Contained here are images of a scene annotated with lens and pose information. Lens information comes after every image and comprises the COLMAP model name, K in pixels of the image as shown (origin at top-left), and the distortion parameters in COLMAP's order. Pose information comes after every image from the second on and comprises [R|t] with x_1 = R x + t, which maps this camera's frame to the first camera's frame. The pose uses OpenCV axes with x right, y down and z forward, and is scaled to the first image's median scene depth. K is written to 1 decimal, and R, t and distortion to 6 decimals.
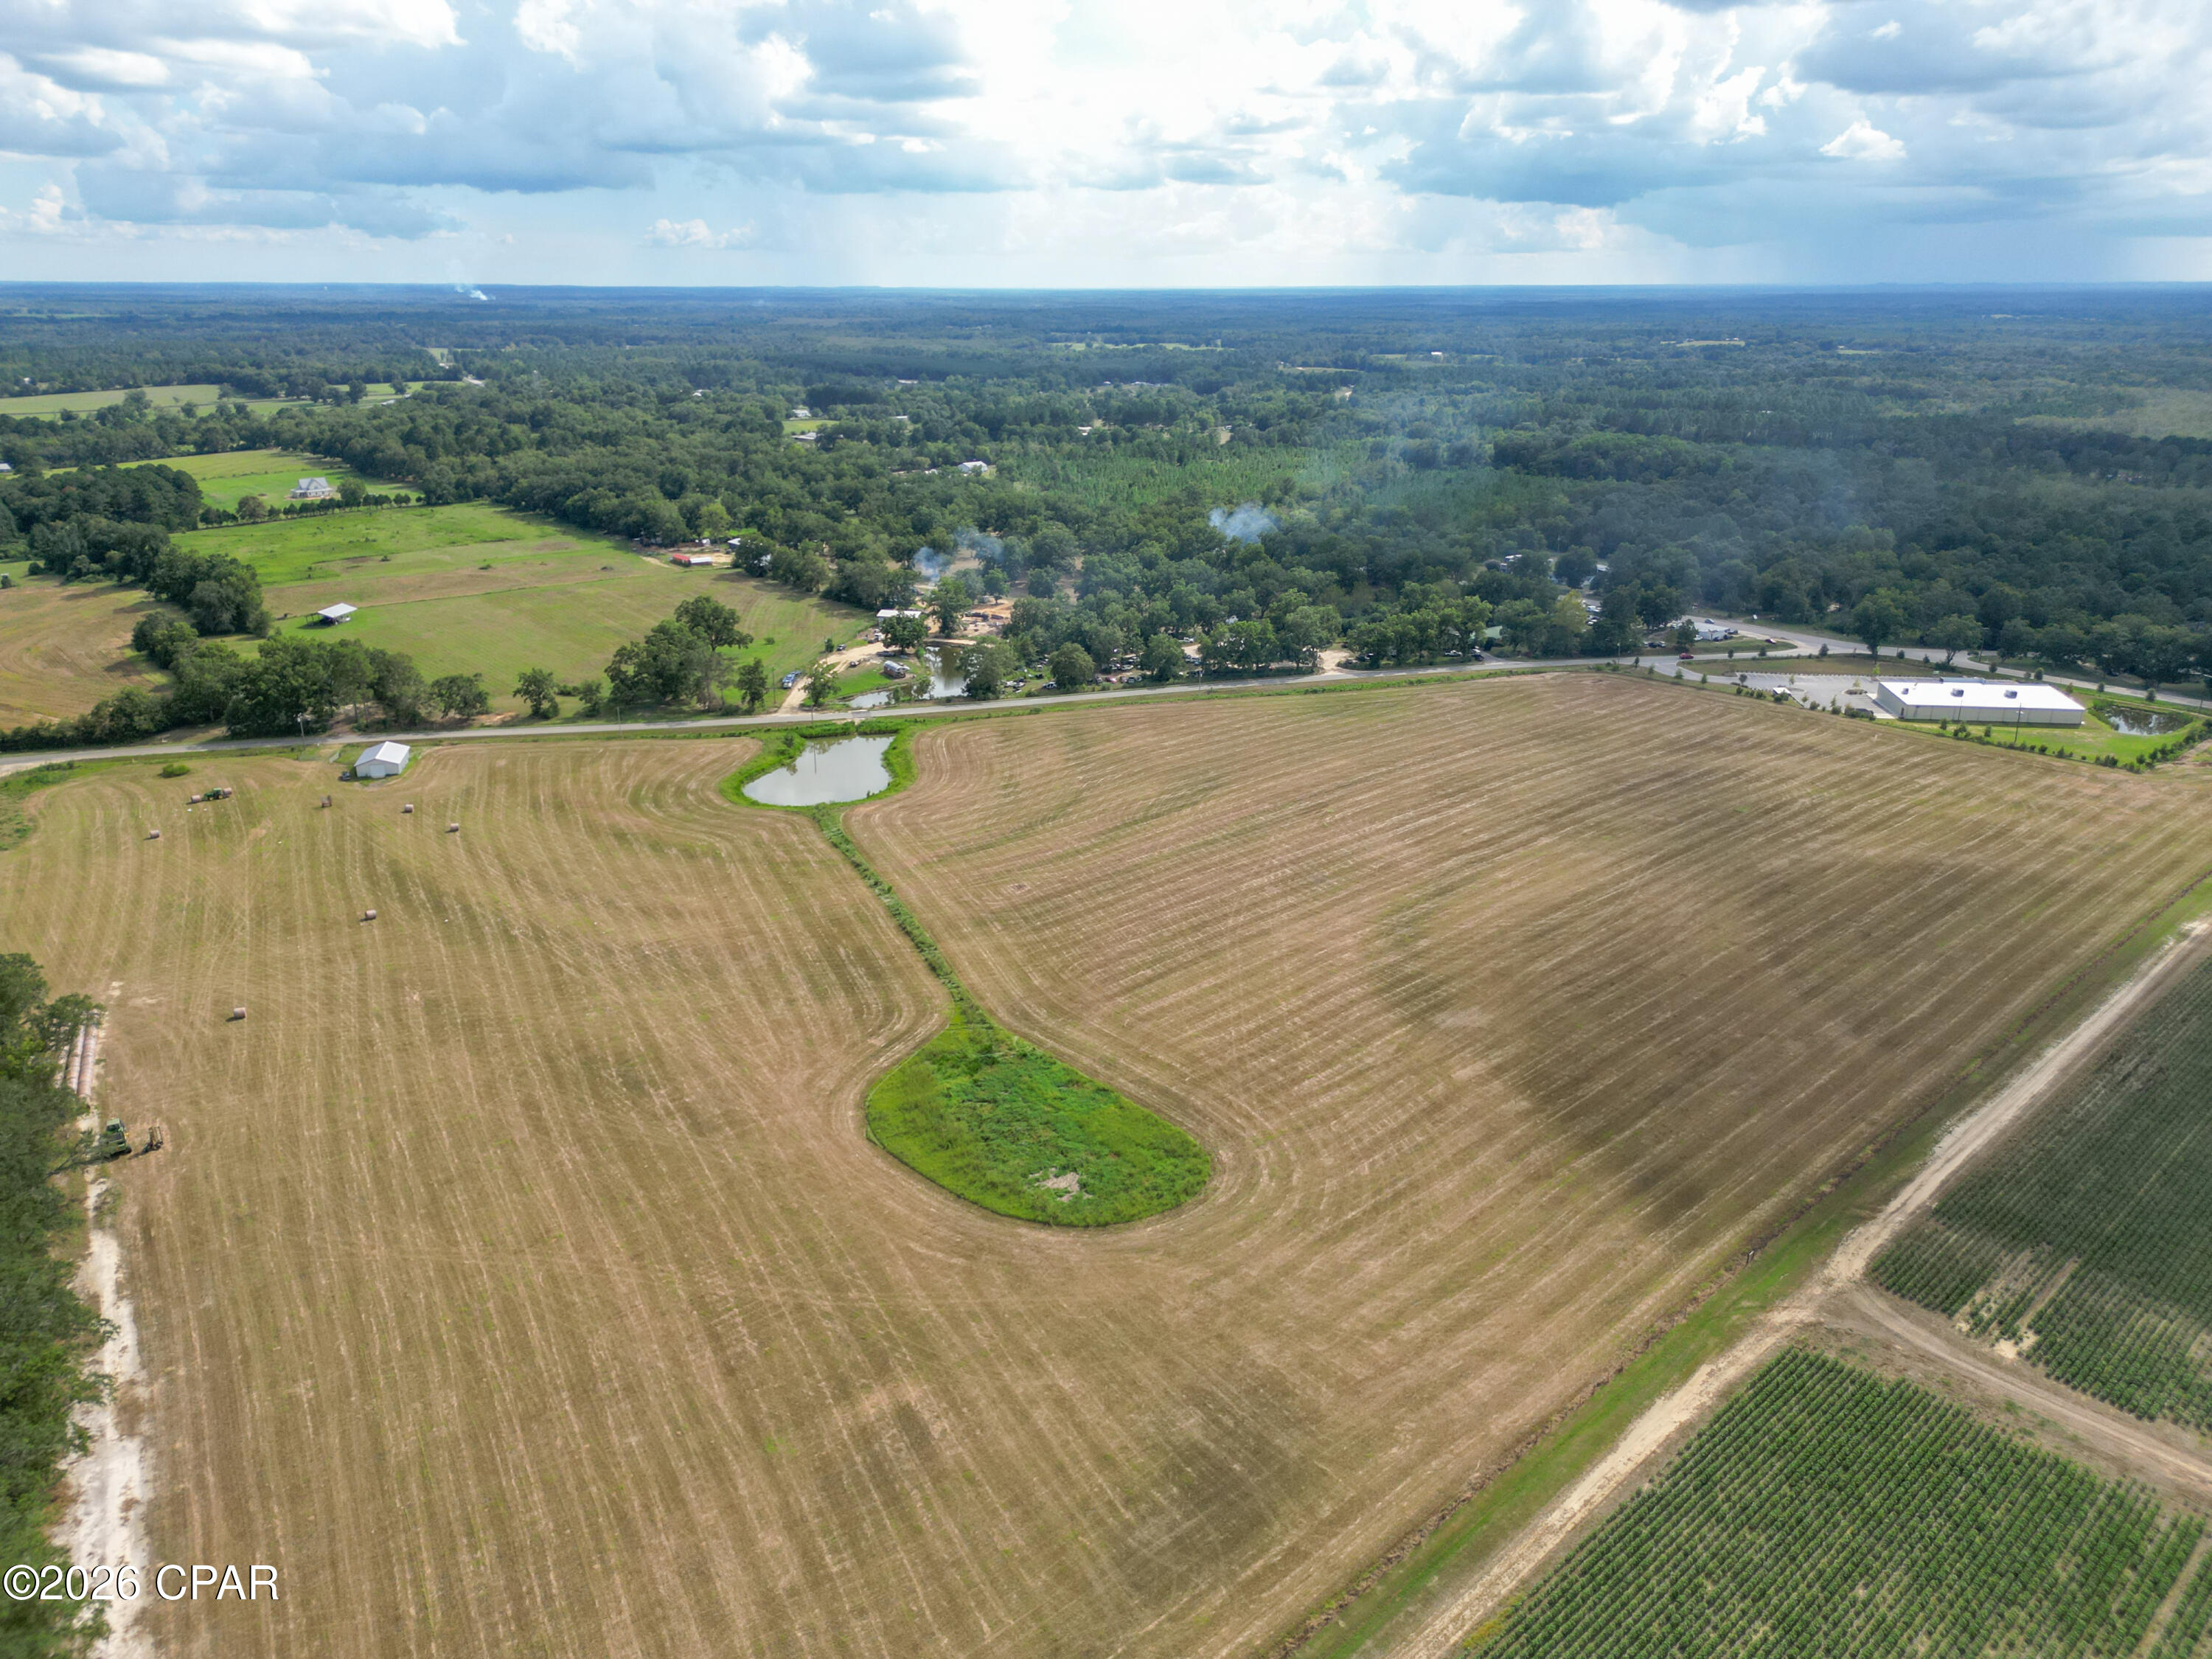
lens RADIAL K [[1538.1, 0, 1109.3], [0, 1538.1, 836.3], [0, 0, 1]] dist [0.080423, -0.081560]
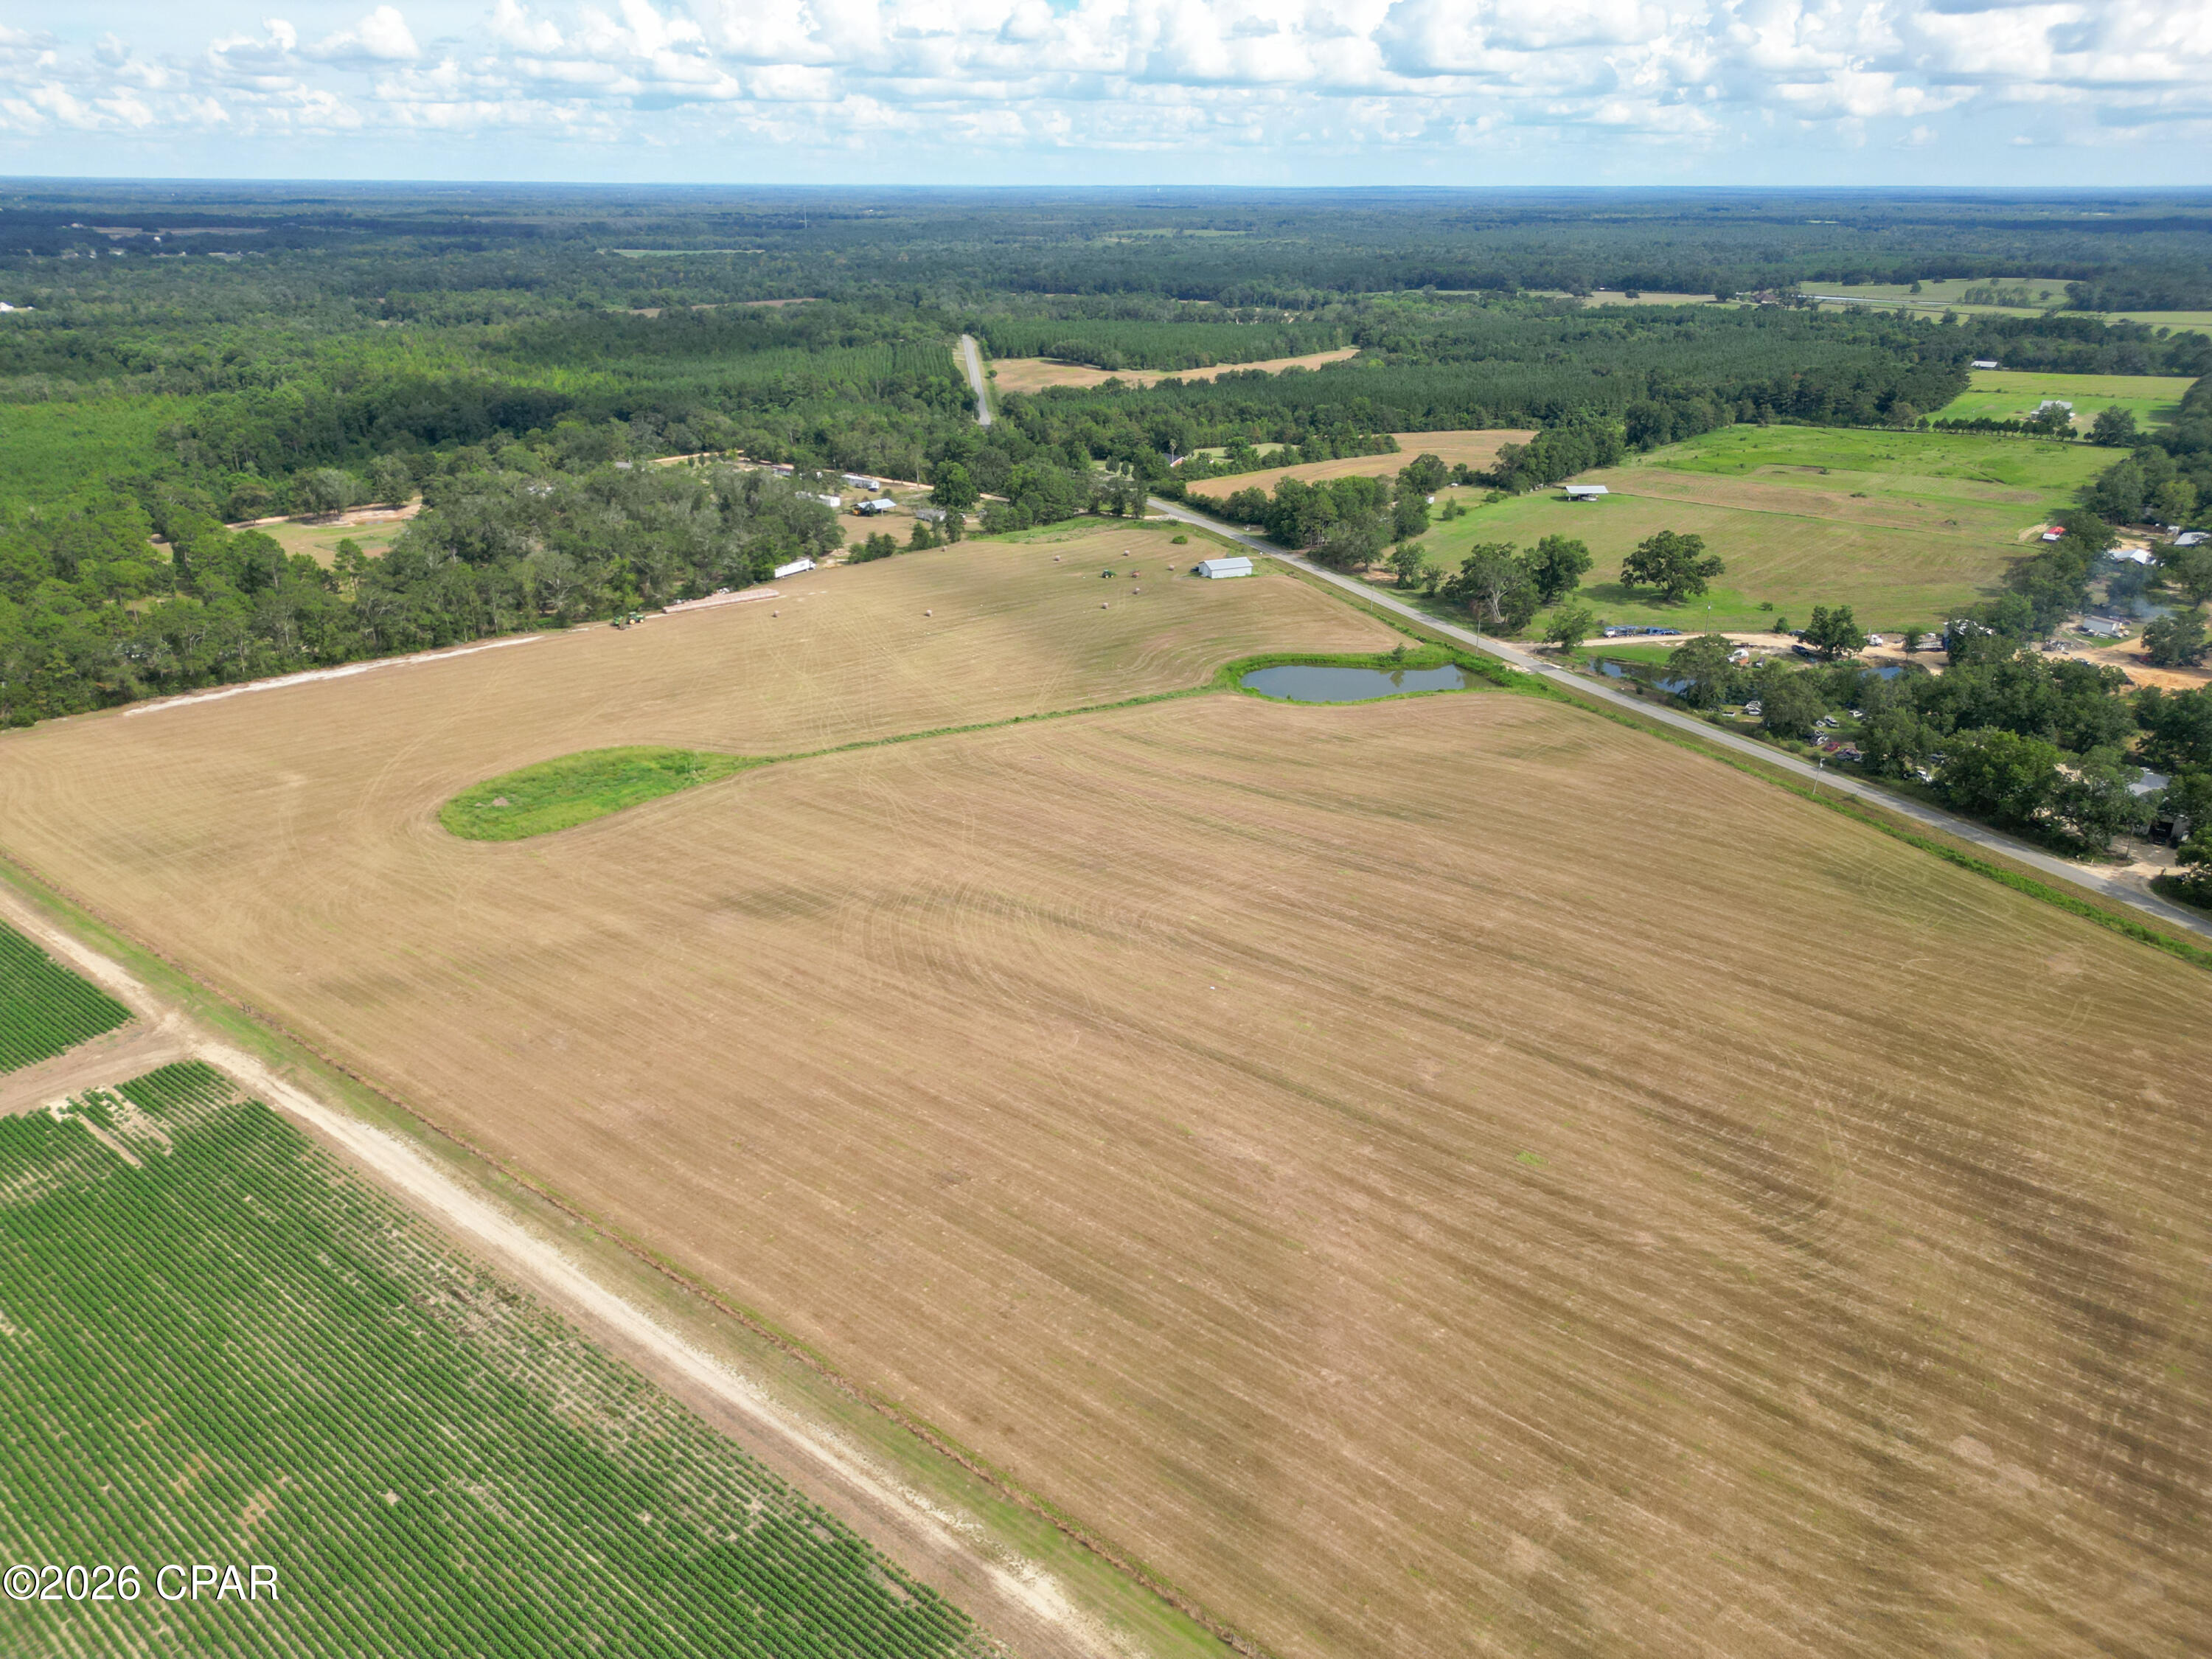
lens RADIAL K [[1538.1, 0, 1109.3], [0, 1538.1, 836.3], [0, 0, 1]] dist [0.080423, -0.081560]
pose [[0.156351, 0.383358, -0.910270, 0.891028], [-0.336885, 0.887038, 0.315709, -0.257488], [0.928474, 0.257294, 0.267837, 0.719832]]
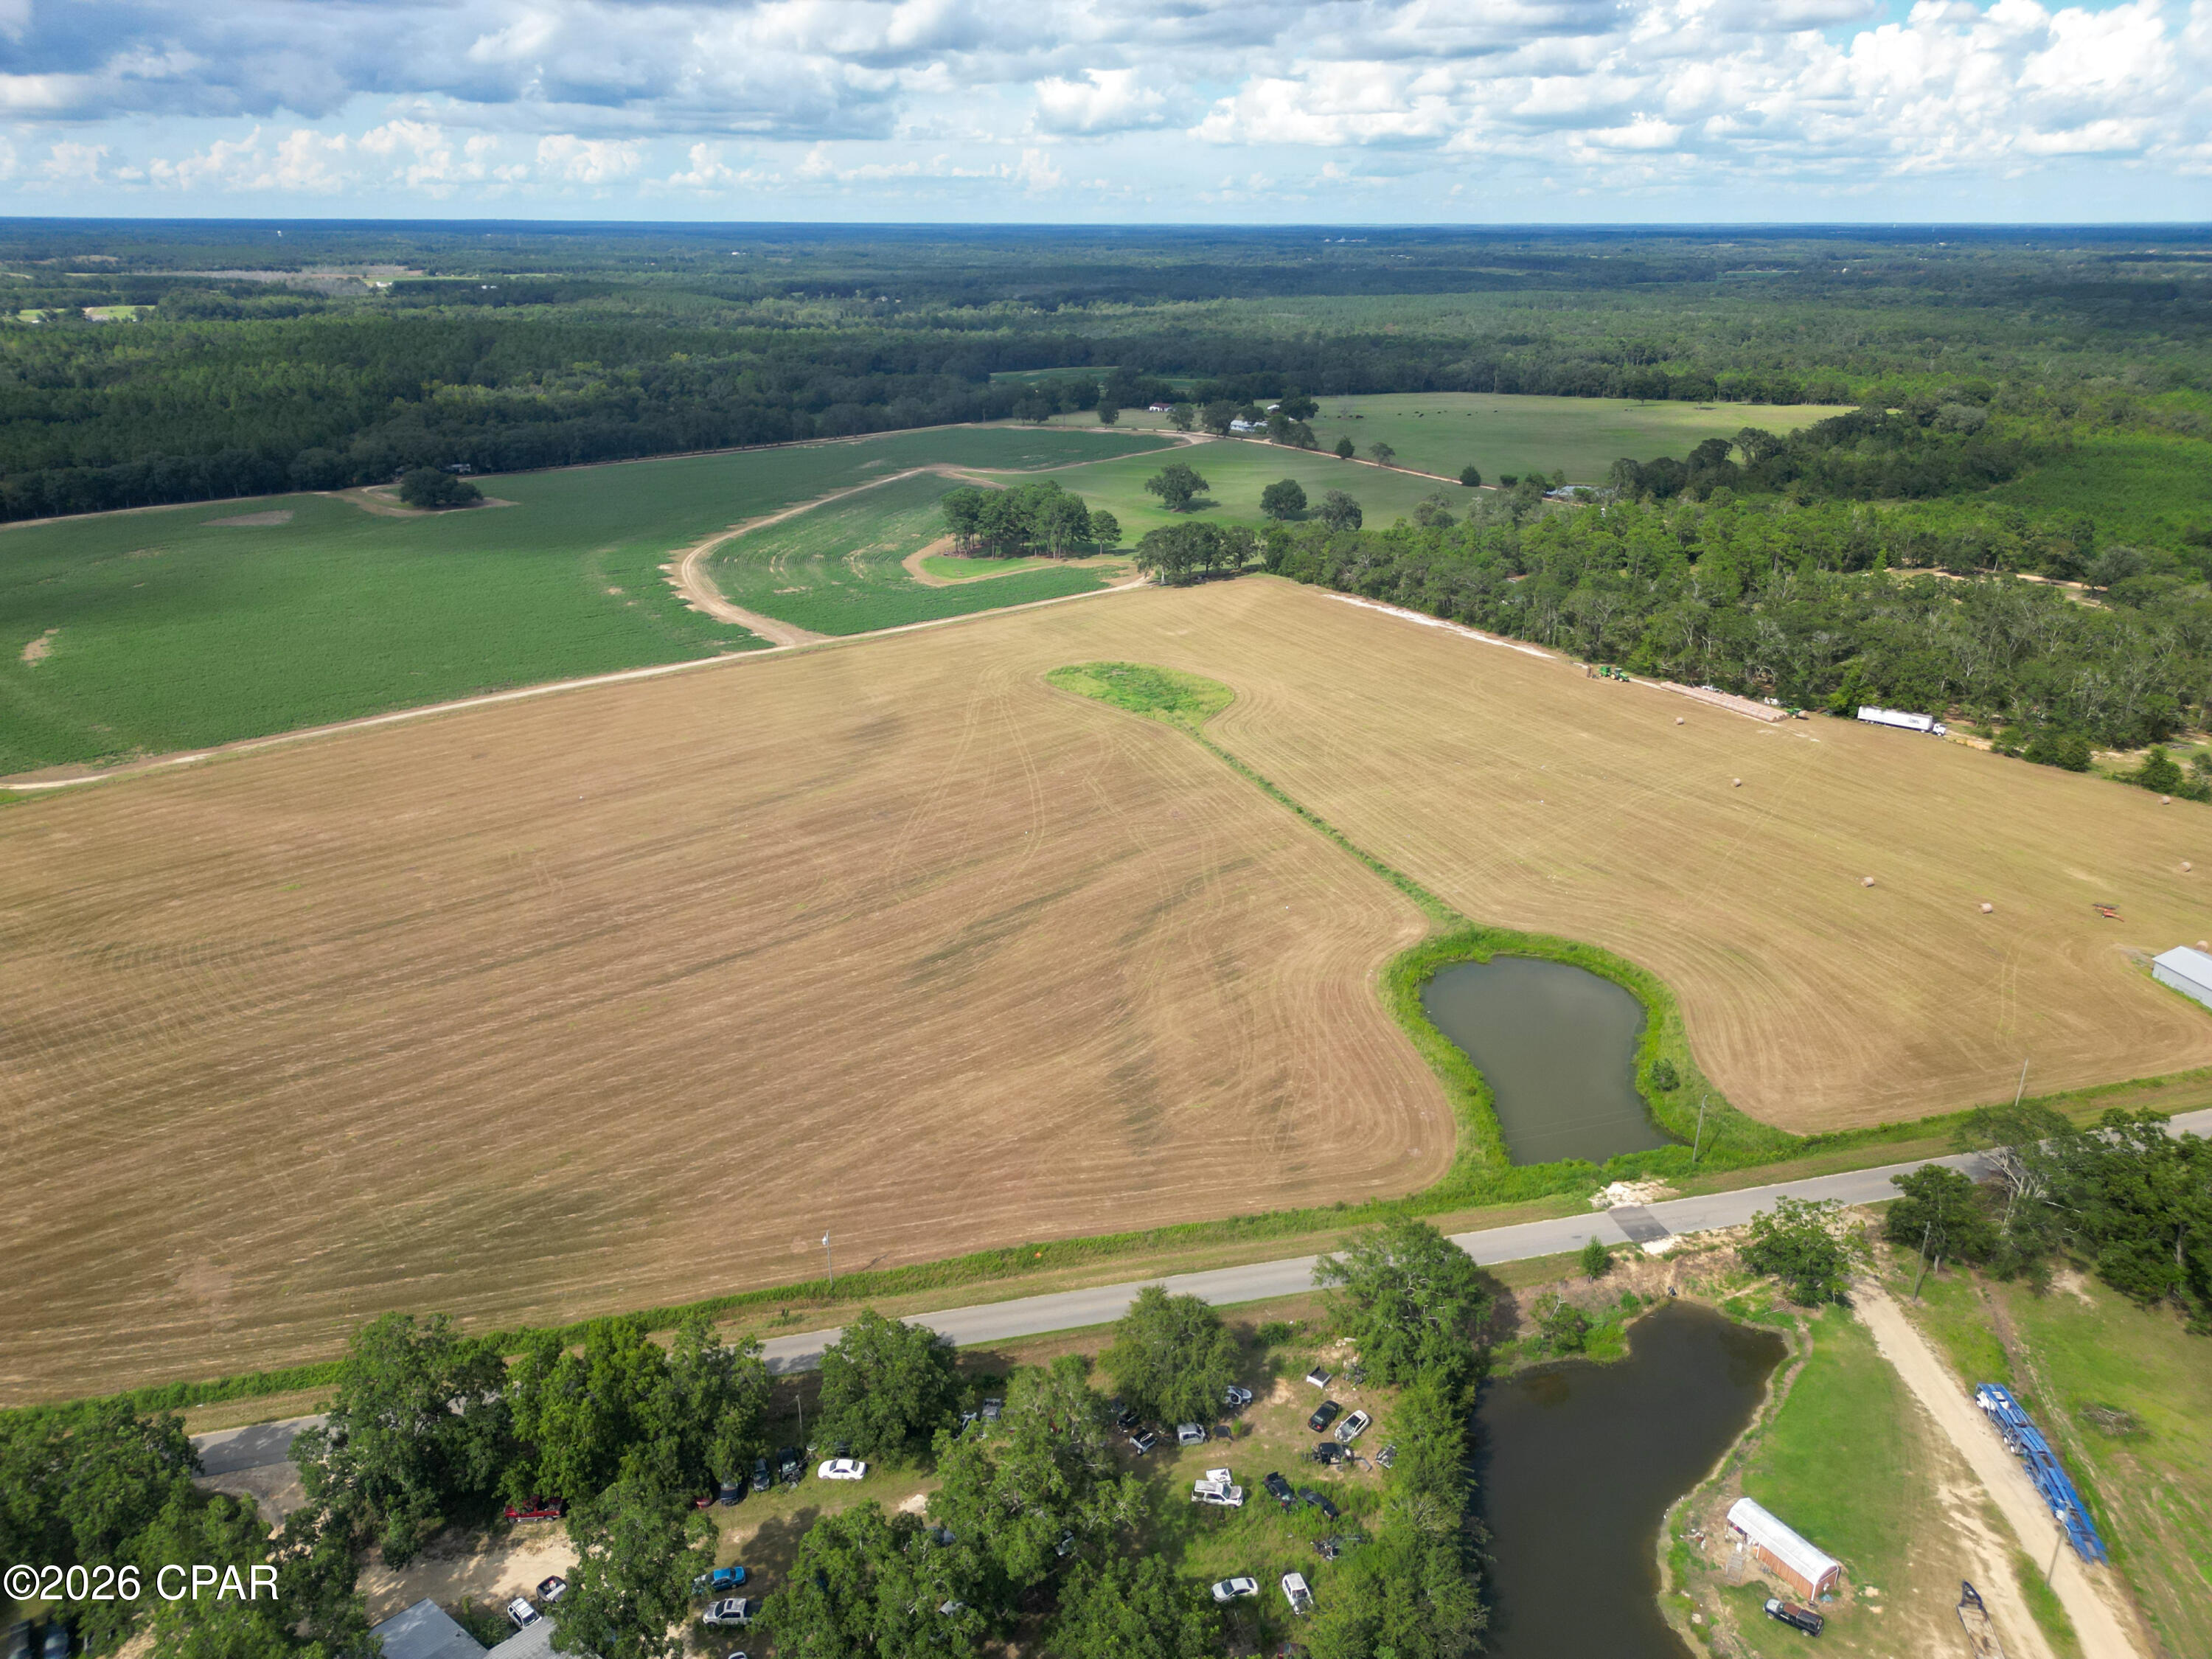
lens RADIAL K [[1538.1, 0, 1109.3], [0, 1538.1, 836.3], [0, 0, 1]] dist [0.080423, -0.081560]
pose [[-0.999972, -0.005175, 0.005322, -0.017775], [-0.000368, 0.750658, 0.660691, -0.598055], [-0.007414, 0.660671, -0.750639, 1.668668]]
